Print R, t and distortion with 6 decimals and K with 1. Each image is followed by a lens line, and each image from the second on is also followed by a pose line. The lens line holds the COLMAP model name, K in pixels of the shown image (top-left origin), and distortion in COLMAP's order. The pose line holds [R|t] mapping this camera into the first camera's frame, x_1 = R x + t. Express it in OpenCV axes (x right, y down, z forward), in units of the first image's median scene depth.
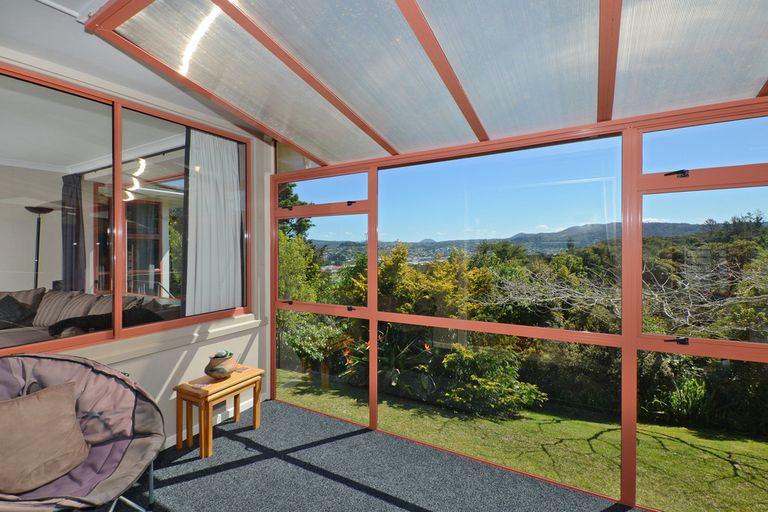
lens RADIAL K [[346.7, 0, 380.2], [0, 346.7, 251.9], [0, 0, 1]] dist [0.019160, -0.000141]
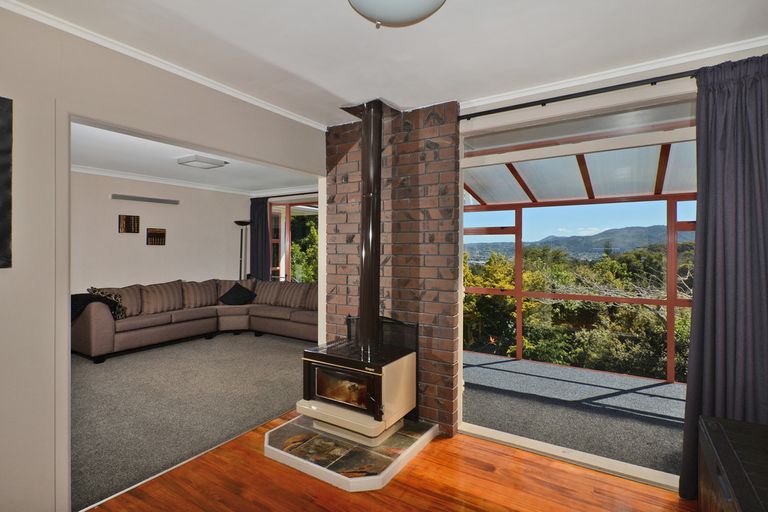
lens RADIAL K [[382.6, 0, 379.7], [0, 382.6, 244.3], [0, 0, 1]] dist [0.005325, -0.000062]
pose [[0.999305, 0.011646, -0.035399, -0.167552], [-0.012603, 0.999558, -0.026924, -0.000298], [0.035070, 0.027352, 0.999010, -0.239470]]
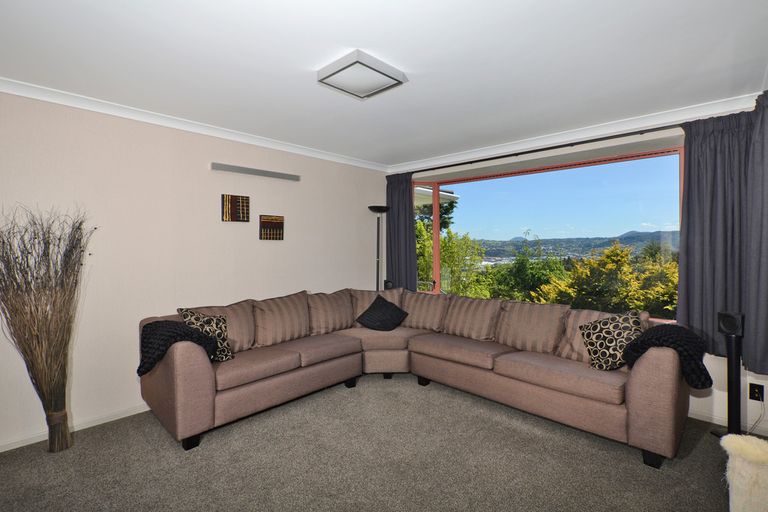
lens RADIAL K [[354.0, 0, 378.6], [0, 354.0, 251.0], [0, 0, 1]] dist [0.016750, 0.000107]
pose [[0.972742, 0.017100, -0.231259, -0.340116], [-0.016135, 0.999851, 0.006067, -0.002952], [0.231328, -0.002170, 0.972873, 0.005595]]
